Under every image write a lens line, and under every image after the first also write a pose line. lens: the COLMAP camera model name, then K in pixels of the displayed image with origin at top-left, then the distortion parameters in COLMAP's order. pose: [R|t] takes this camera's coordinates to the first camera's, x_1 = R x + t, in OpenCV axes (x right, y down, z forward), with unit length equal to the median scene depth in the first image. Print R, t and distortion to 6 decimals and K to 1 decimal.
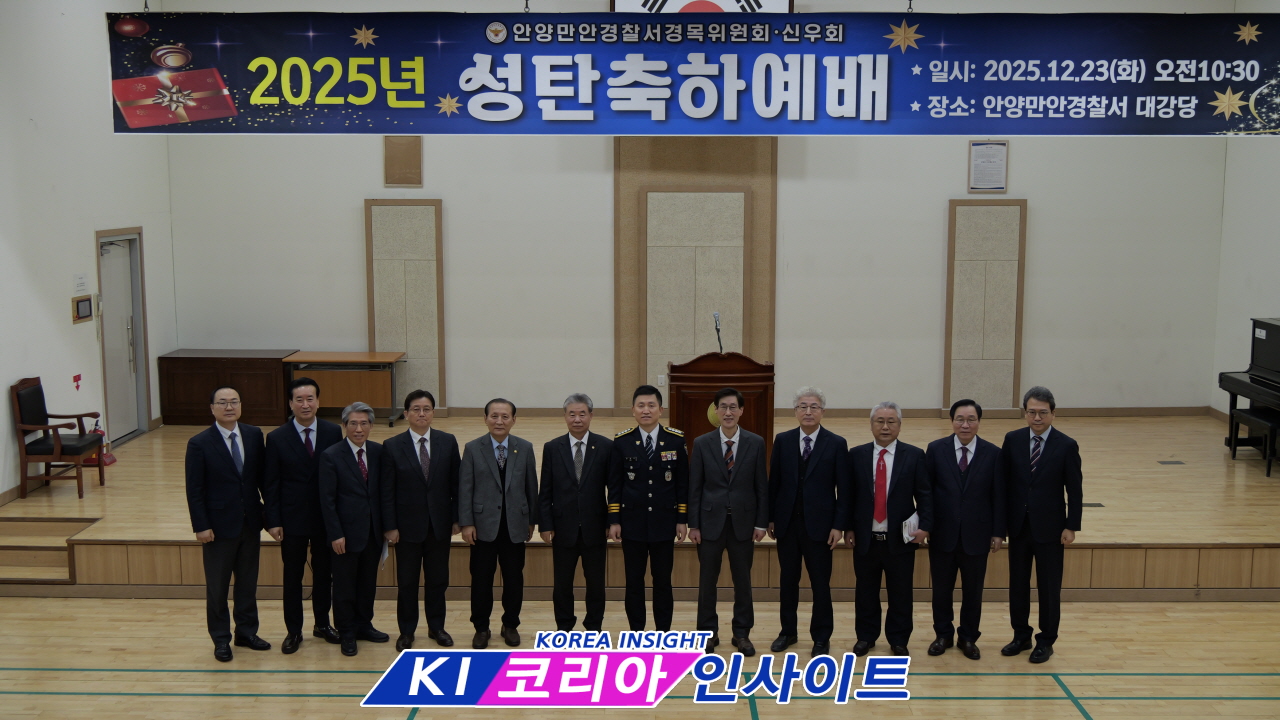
lens RADIAL K [[1169.9, 0, 640.0], [0, 1169.9, 360.0], [0, 0, 1]] dist [-0.038010, 0.009087]
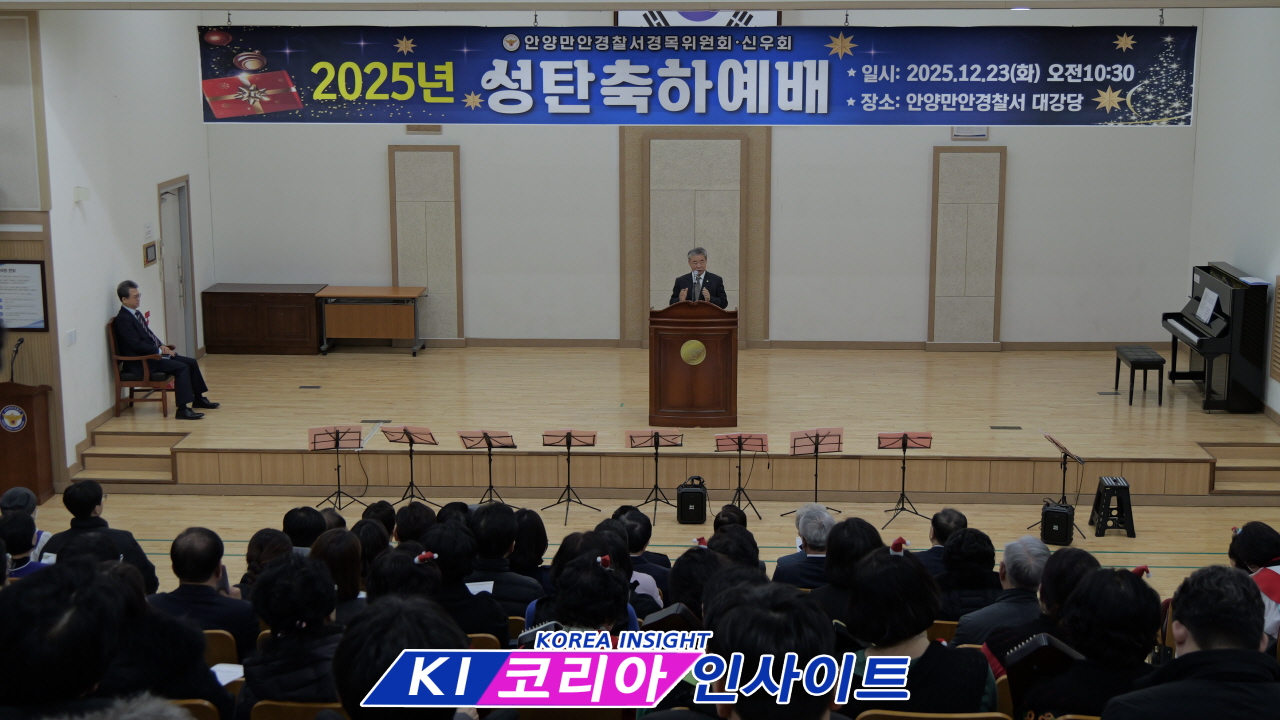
lens RADIAL K [[1917.2, 0, 640.0], [0, 1917.2, 360.0], [0, 0, 1]] dist [-0.022686, -0.052554]
pose [[0.998734, 0.005937, -0.049955, 0.116957], [-0.002497, 0.997638, 0.068640, -0.084544], [0.050245, -0.068429, 0.996390, -1.041967]]
